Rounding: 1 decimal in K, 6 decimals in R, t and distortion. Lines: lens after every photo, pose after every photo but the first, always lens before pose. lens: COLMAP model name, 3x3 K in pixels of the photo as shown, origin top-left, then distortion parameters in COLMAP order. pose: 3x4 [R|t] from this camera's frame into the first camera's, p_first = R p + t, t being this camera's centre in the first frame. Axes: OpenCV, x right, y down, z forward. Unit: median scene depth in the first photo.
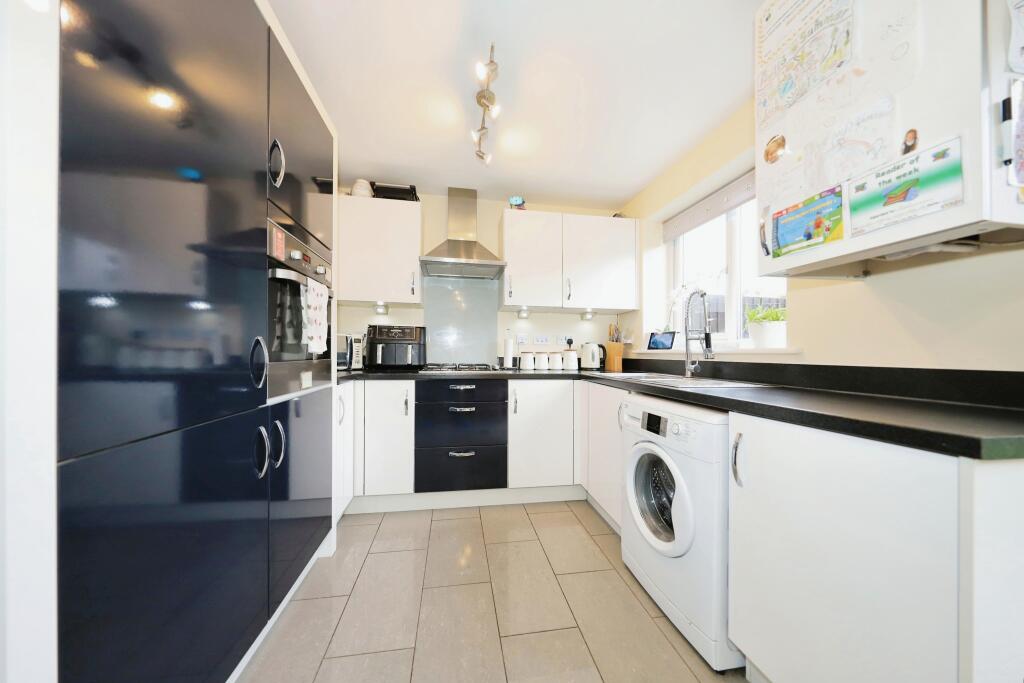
lens RADIAL K [[342.7, 0, 510.9], [0, 342.7, 346.9], [0, 0, 1]] dist [0.000484, 0.000006]
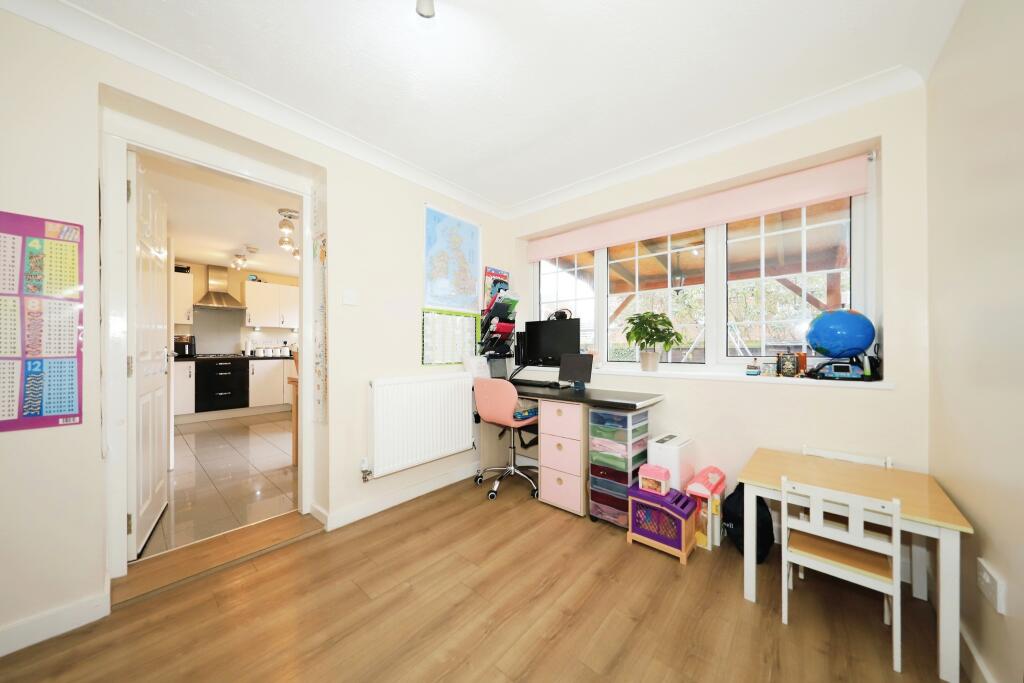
lens RADIAL K [[342.7, 0, 516.9], [0, 342.7, 340.9], [0, 0, 1]] dist [0.000484, 0.000006]
pose [[0.776871, -0.008631, 0.629601, -0.053105], [0.004030, 0.999954, 0.008735, -0.040863], [-0.629647, -0.004249, 0.776870, -1.732306]]
